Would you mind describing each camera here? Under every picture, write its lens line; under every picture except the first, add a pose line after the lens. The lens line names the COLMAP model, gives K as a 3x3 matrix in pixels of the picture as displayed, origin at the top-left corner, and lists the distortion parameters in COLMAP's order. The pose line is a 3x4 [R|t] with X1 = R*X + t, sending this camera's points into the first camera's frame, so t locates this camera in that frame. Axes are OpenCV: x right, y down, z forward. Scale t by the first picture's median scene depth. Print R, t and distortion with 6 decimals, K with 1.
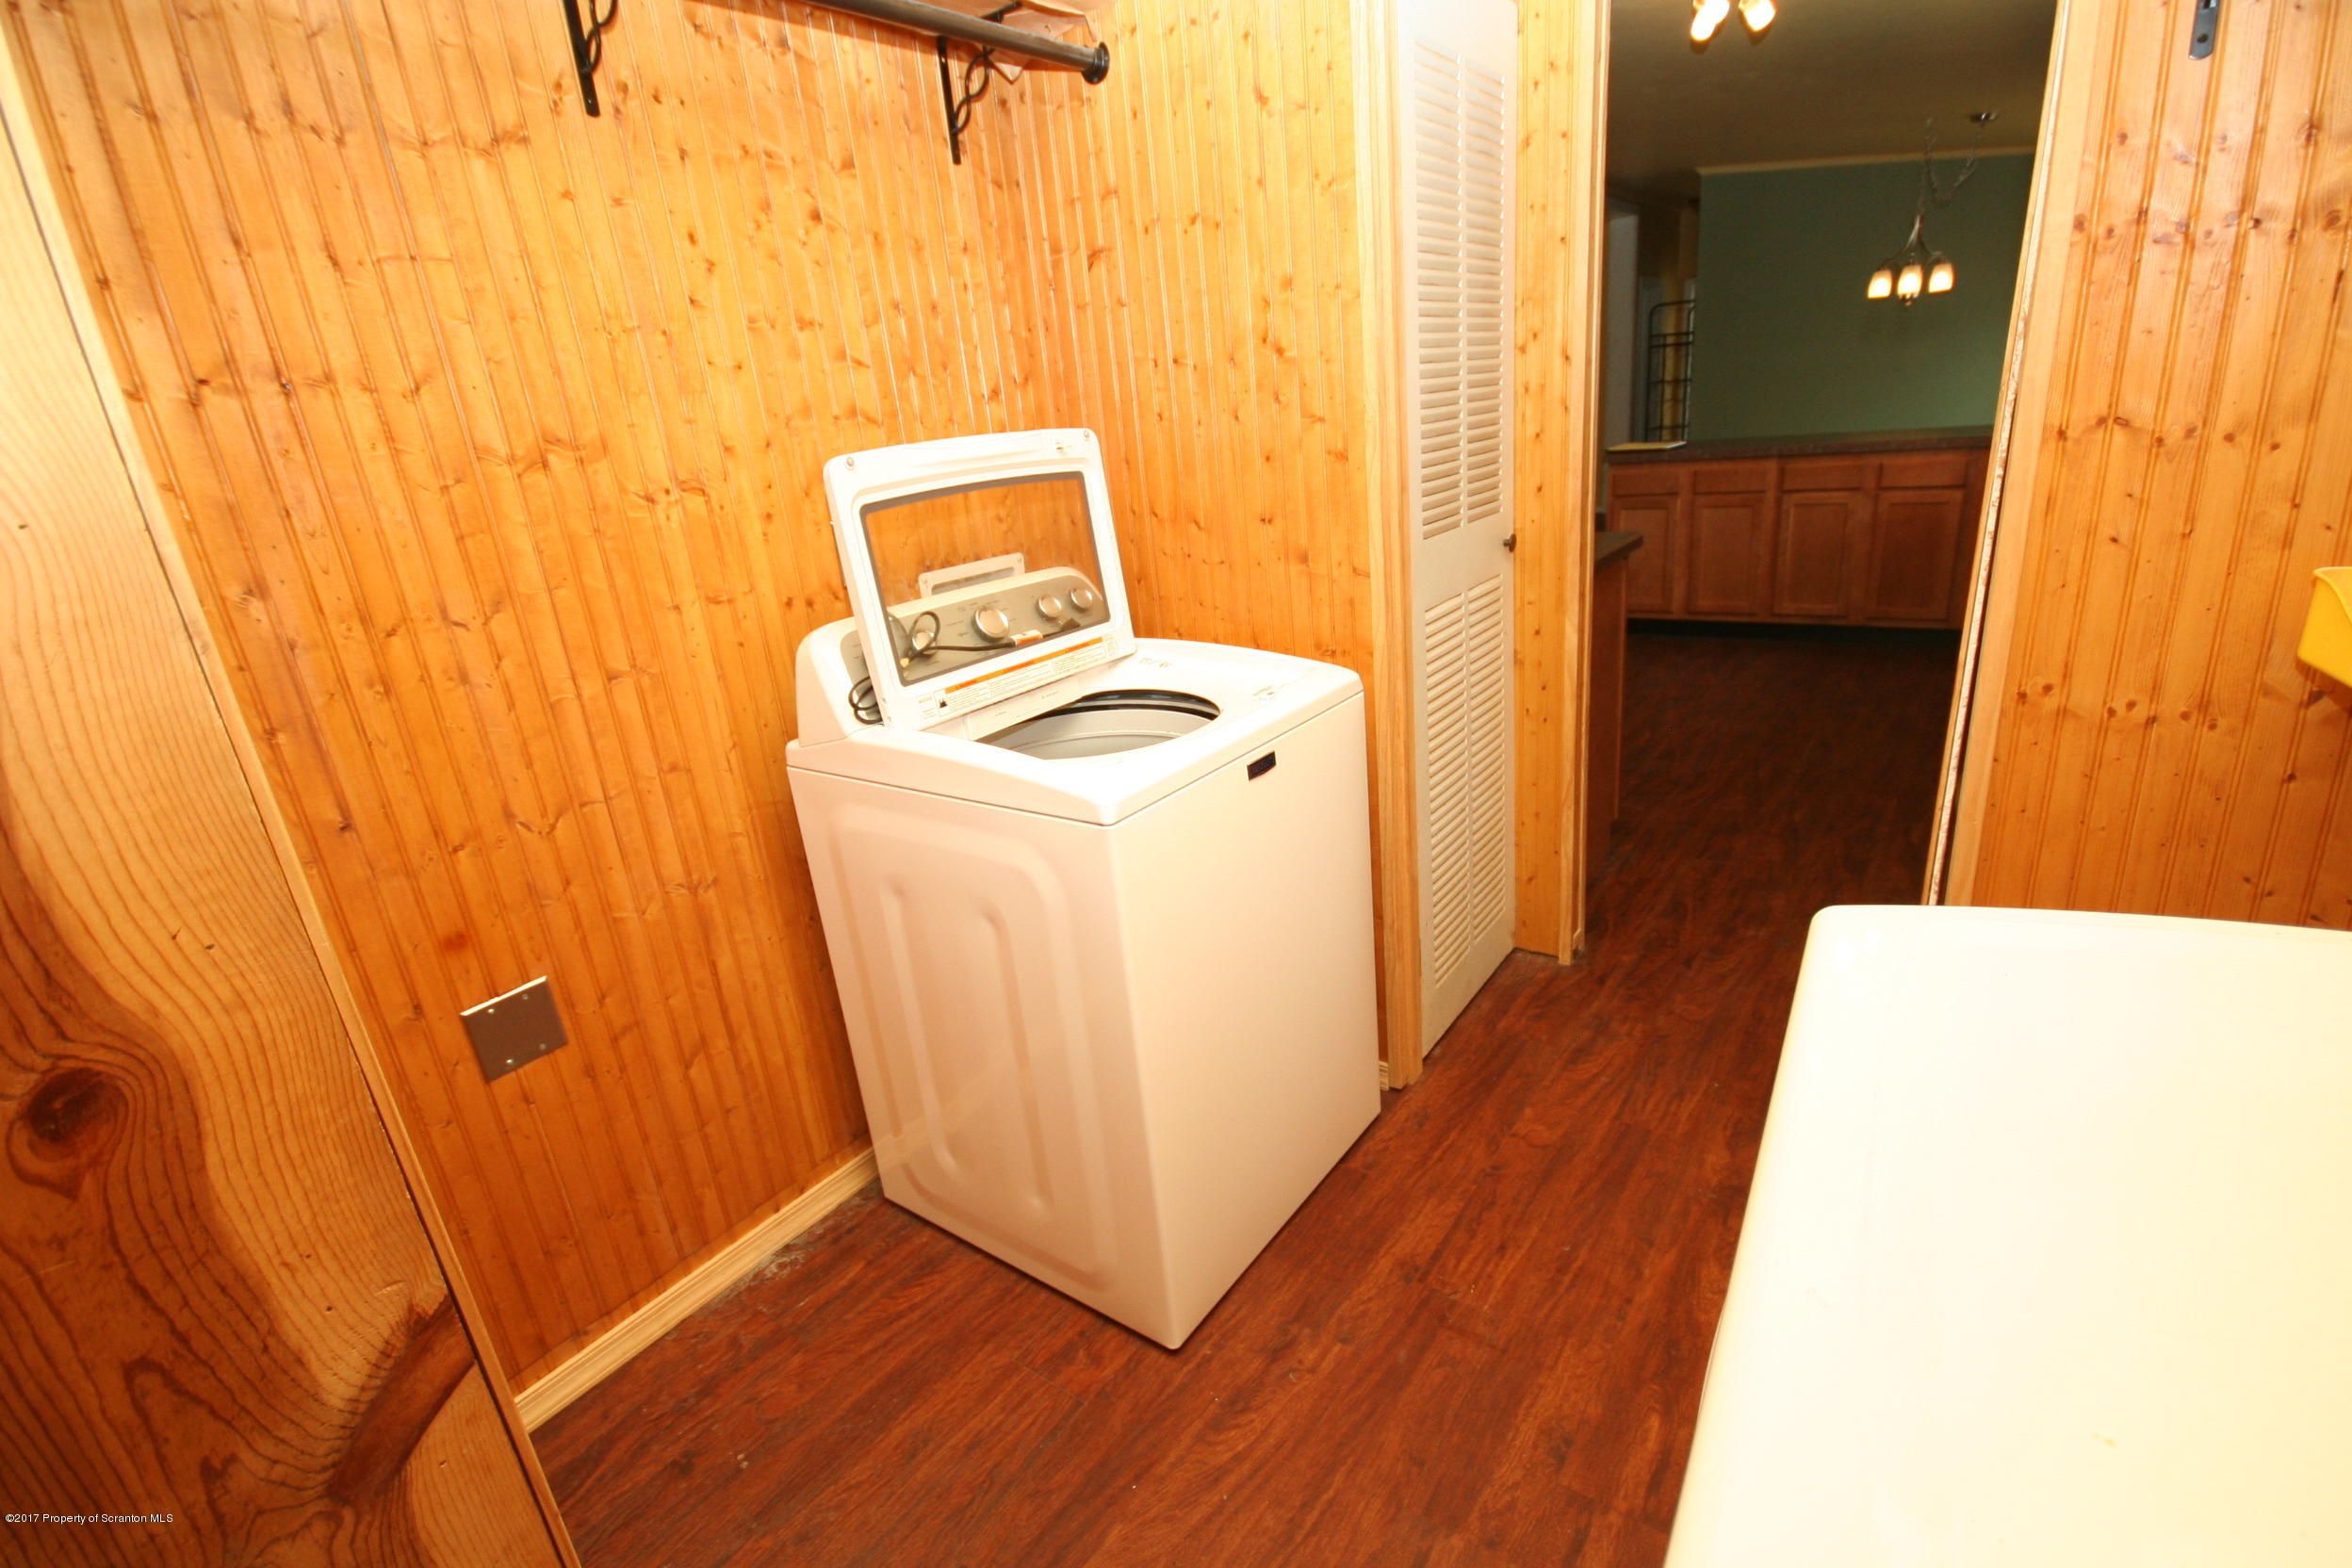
lens RADIAL K [[1105.7, 0, 1168.6], [0, 1105.7, 783.4], [0, 0, 1]] dist [-0.008921, -0.001759]
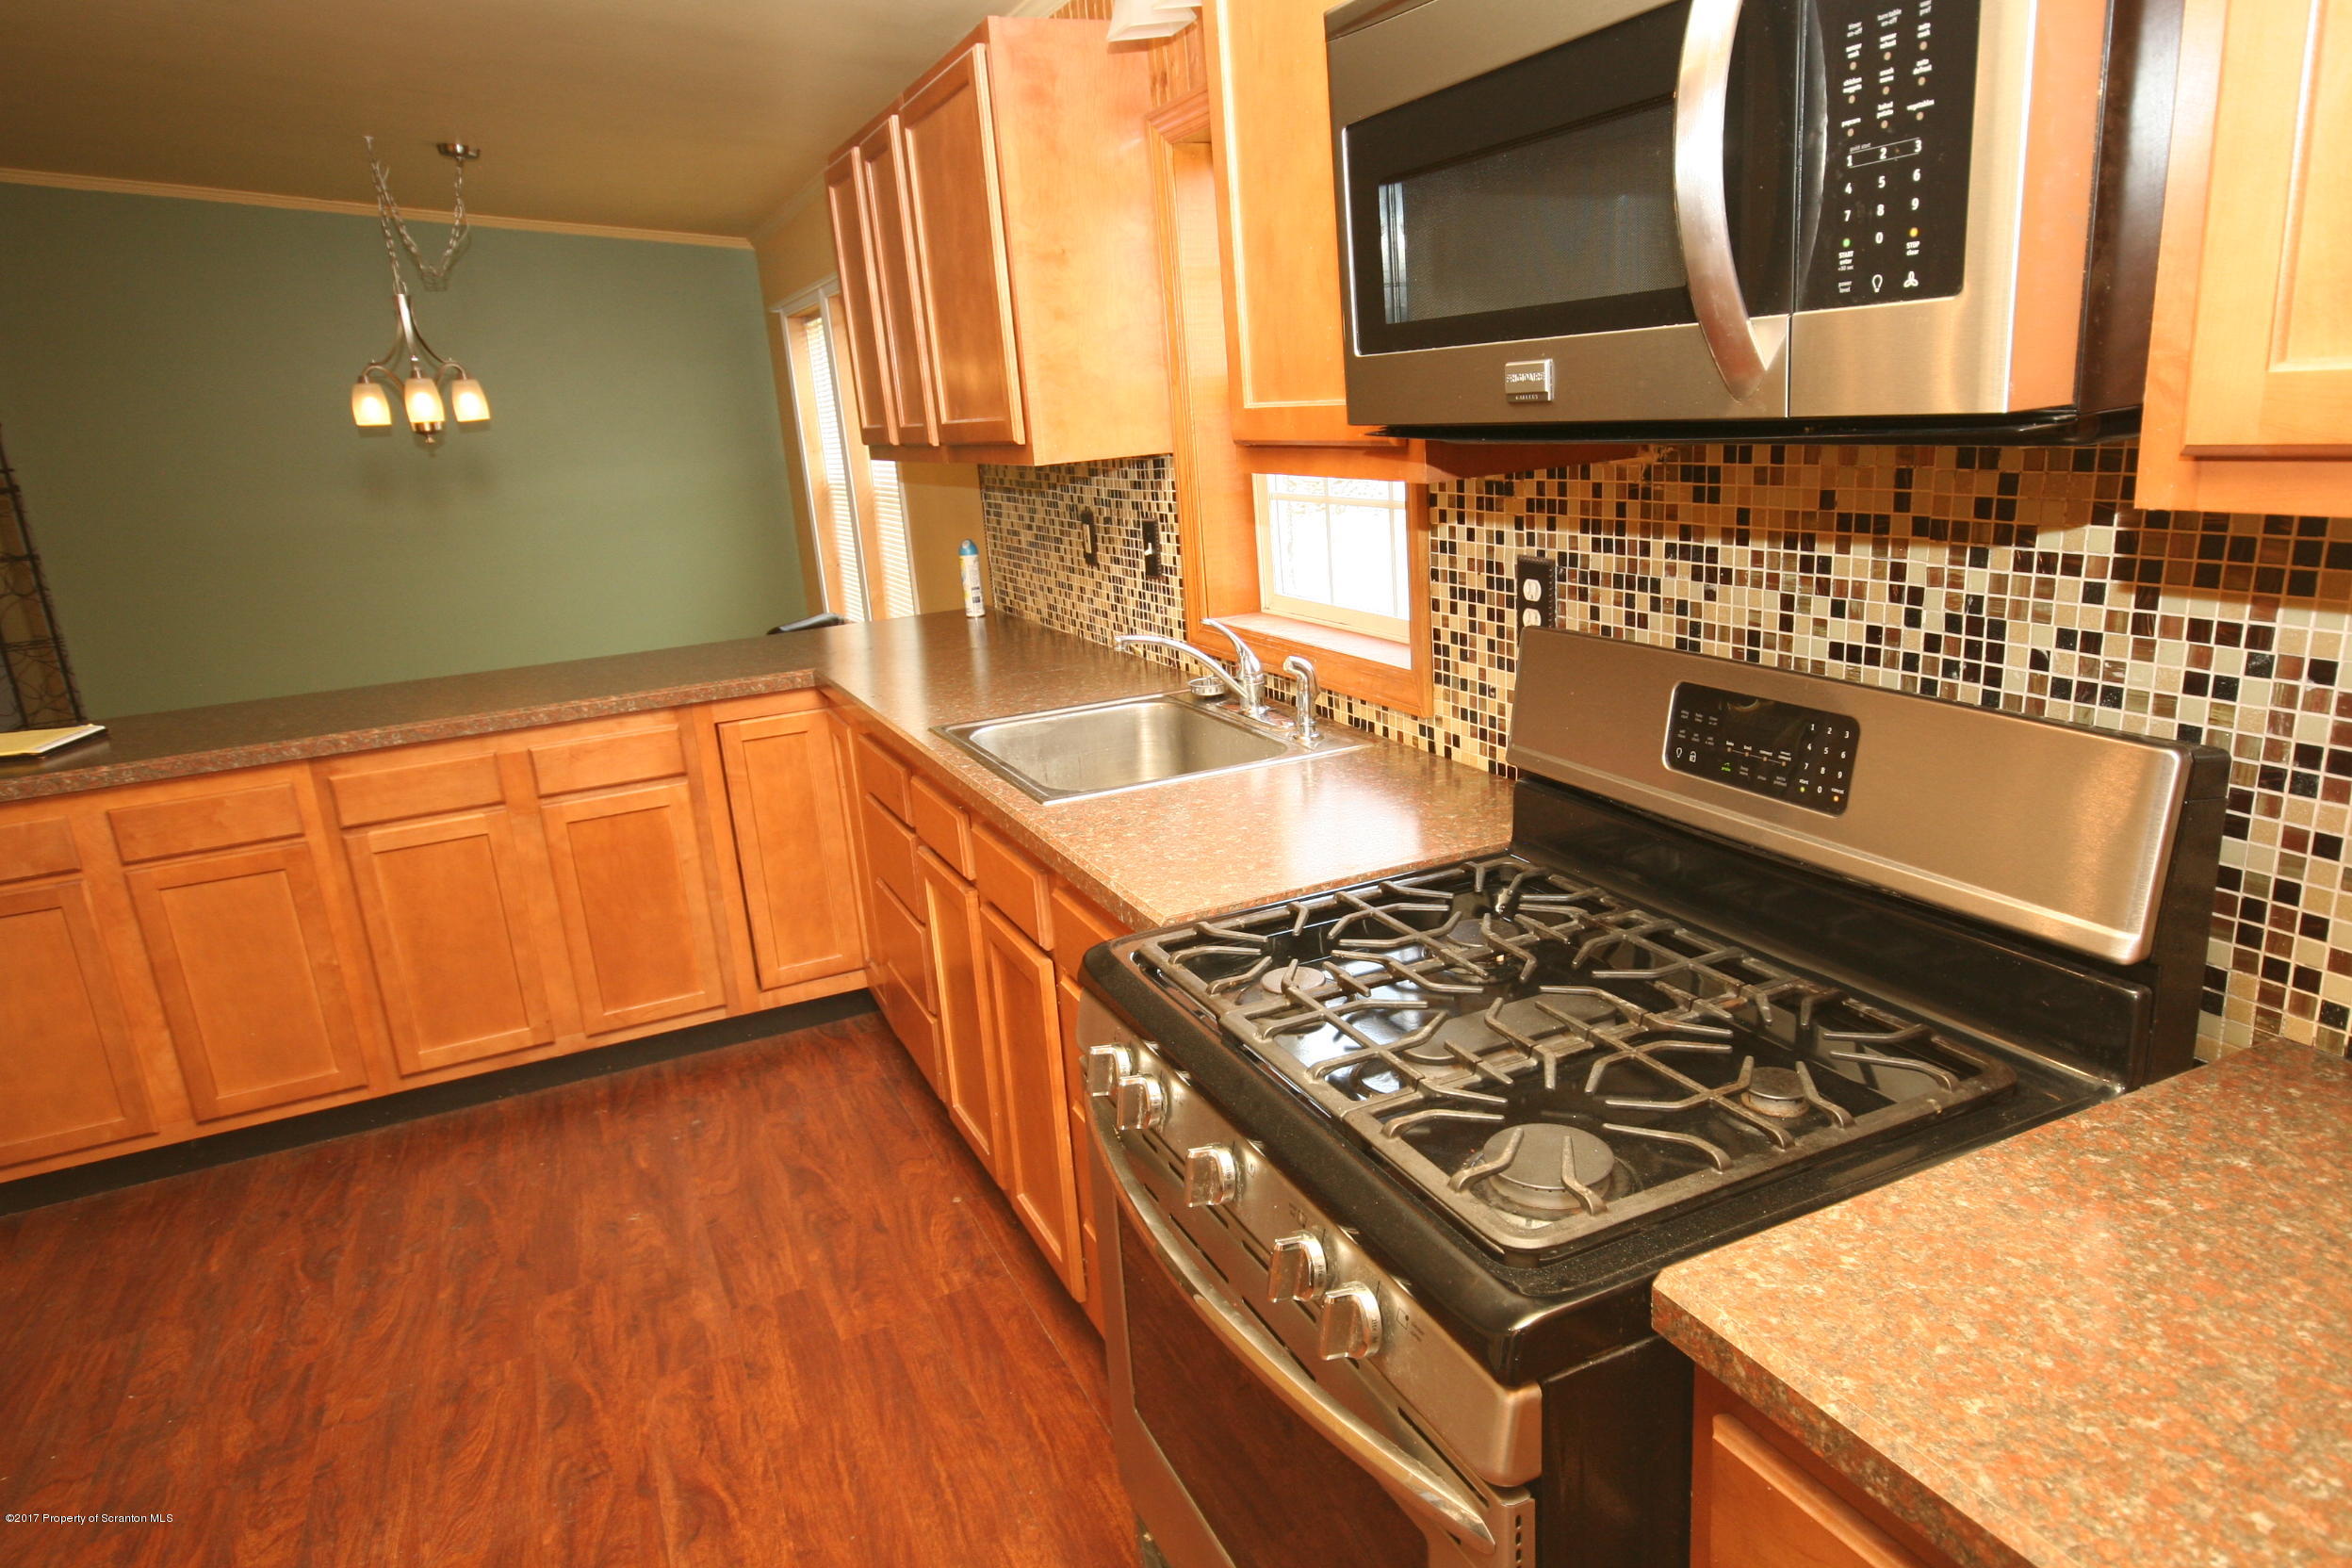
lens RADIAL K [[1445.2, 0, 1173.0], [0, 1445.2, 790.9], [0, 0, 1]] dist [0.020336, 0.001380]
pose [[0.494230, -0.174991, 0.851537, 0.204337], [0.315432, 0.948873, 0.011918, -0.167996], [-0.810086, 0.262712, 0.524160, 0.377397]]
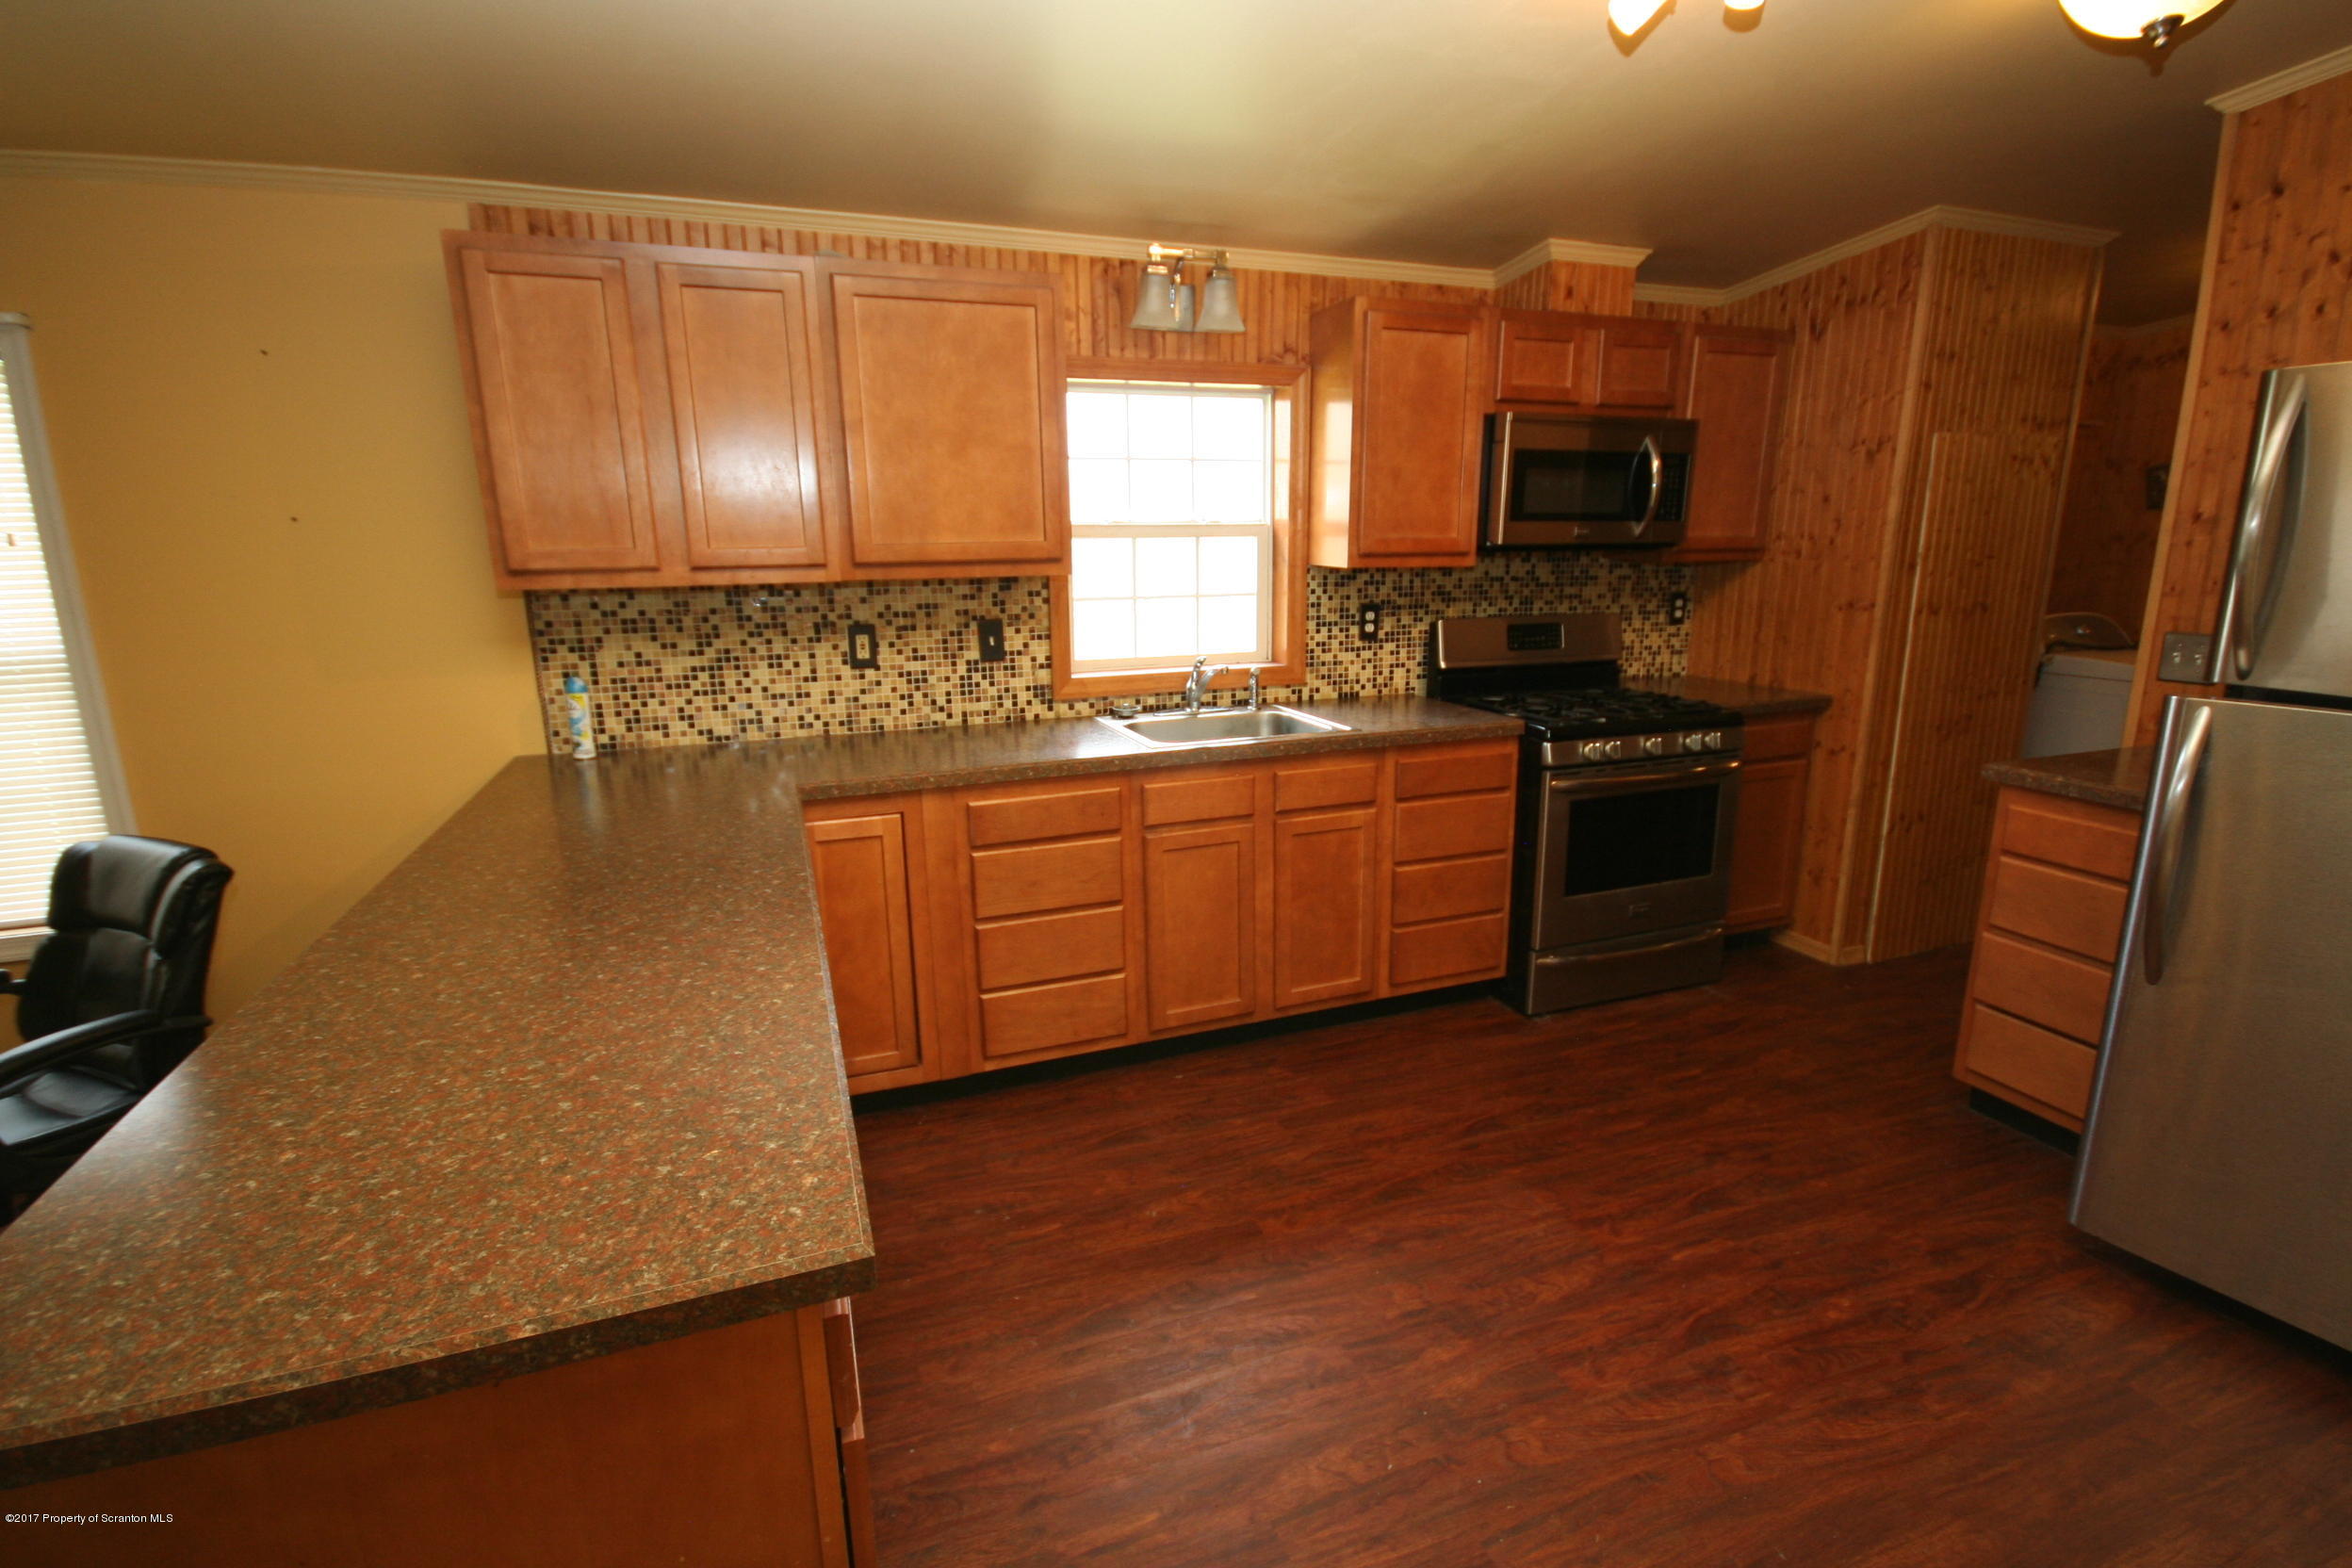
lens RADIAL K [[1105.7, 0, 1190.1], [0, 1105.7, 784.9], [0, 0, 1]] dist [-0.008921, -0.001759]
pose [[-0.833566, -0.021217, 0.552012, 0.280676], [0.265252, 0.861158, 0.433644, -0.467978], [-0.484570, 0.507894, -0.712205, 1.209204]]
